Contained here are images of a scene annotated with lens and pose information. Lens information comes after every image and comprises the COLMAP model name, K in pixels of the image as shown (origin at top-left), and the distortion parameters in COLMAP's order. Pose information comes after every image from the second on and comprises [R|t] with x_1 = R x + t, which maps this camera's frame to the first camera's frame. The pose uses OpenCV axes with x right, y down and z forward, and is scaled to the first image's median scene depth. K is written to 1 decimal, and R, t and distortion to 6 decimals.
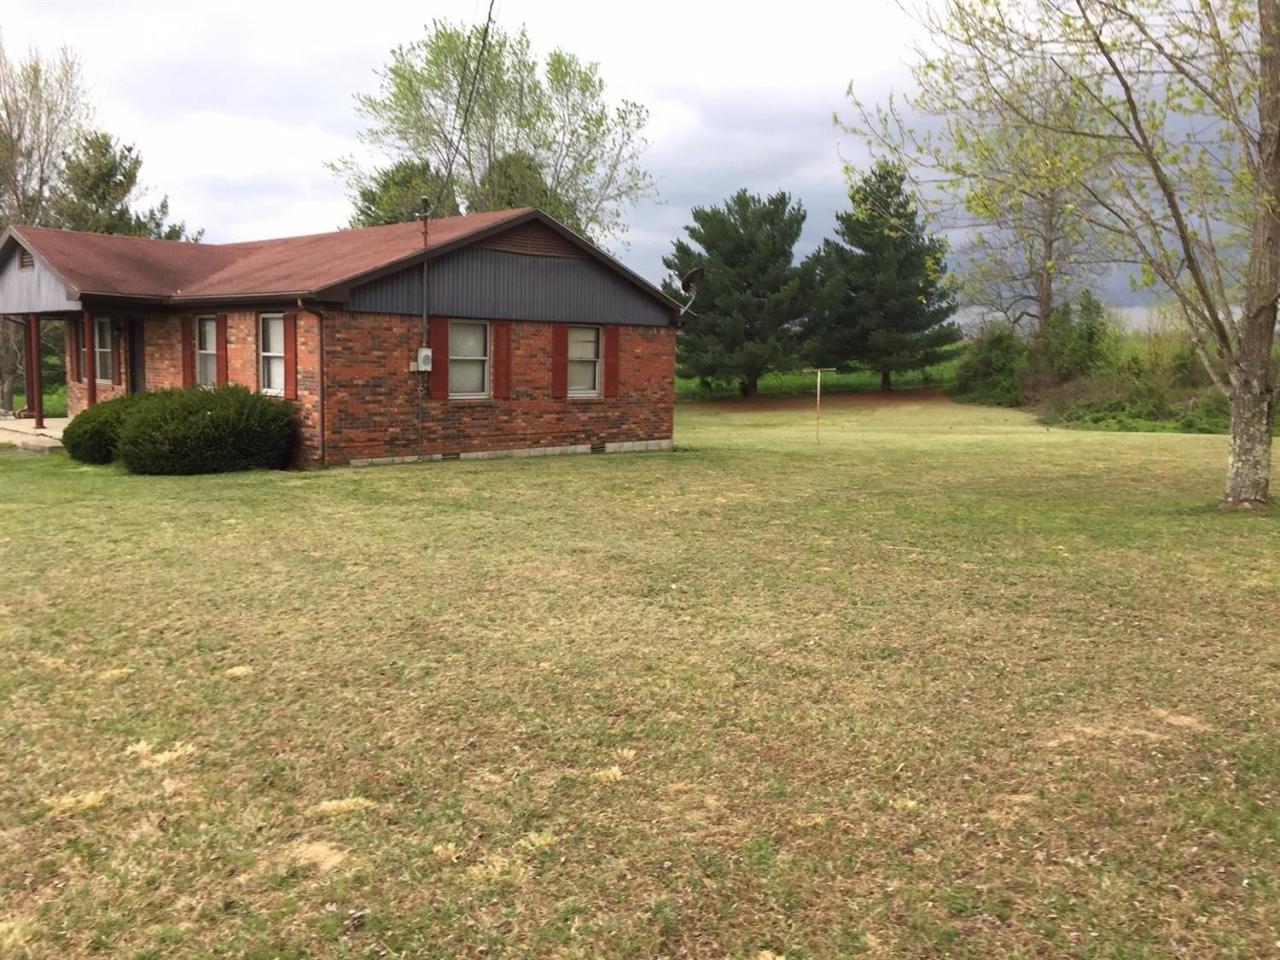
lens RADIAL K [[1095.7, 0, 640.0], [0, 1095.7, 480.0], [0, 0, 1]] dist [-0.000752, -0.008498]
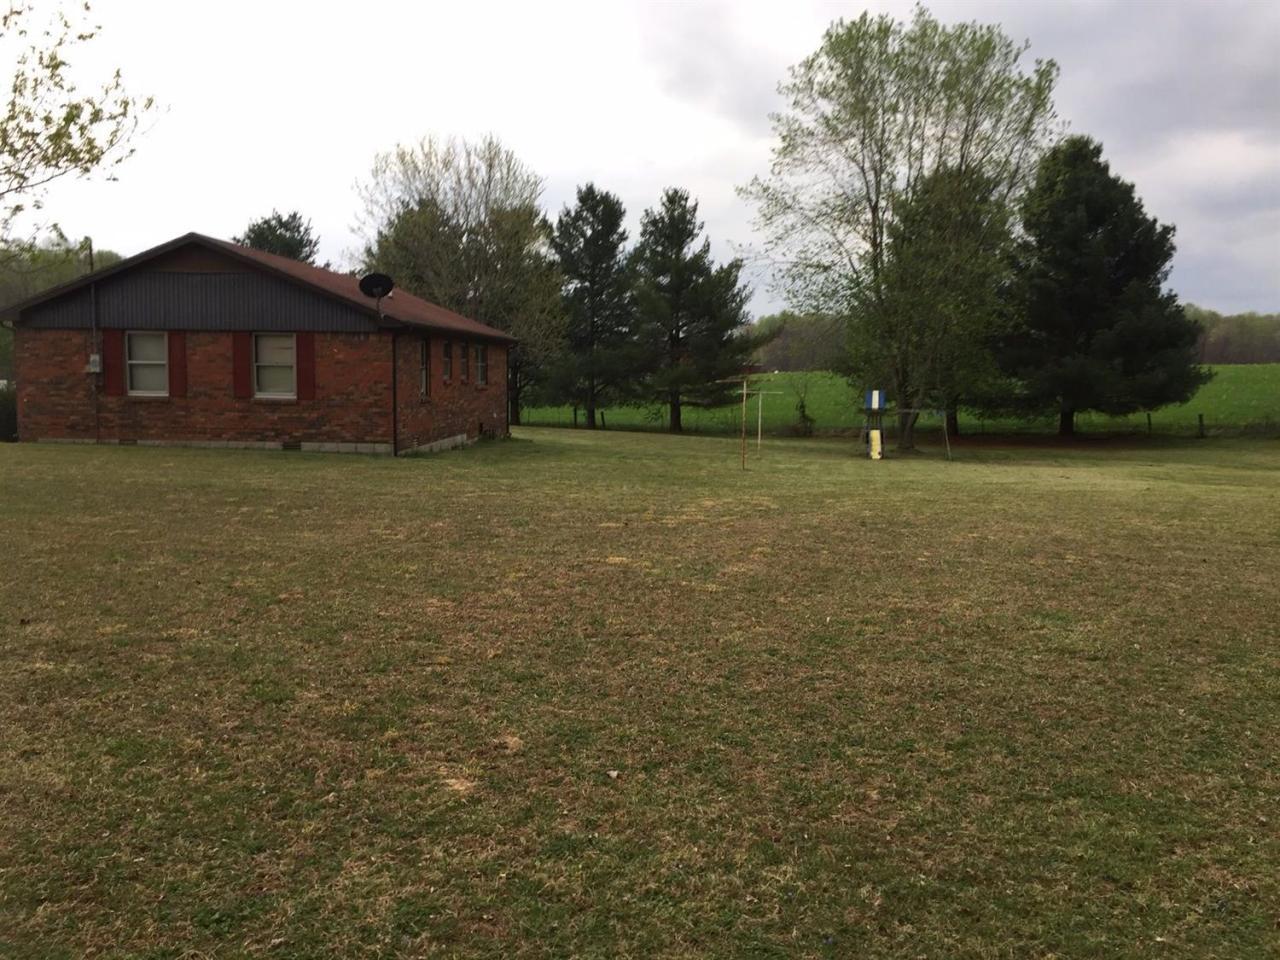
lens RADIAL K [[1095.7, 0, 640.0], [0, 1095.7, 480.0], [0, 0, 1]] dist [-0.000752, -0.008498]
pose [[0.664659, 0.063004, -0.744486, 1.073097], [-0.087780, 0.996122, 0.005931, -0.034768], [0.741973, 0.061408, 0.667612, 0.574363]]
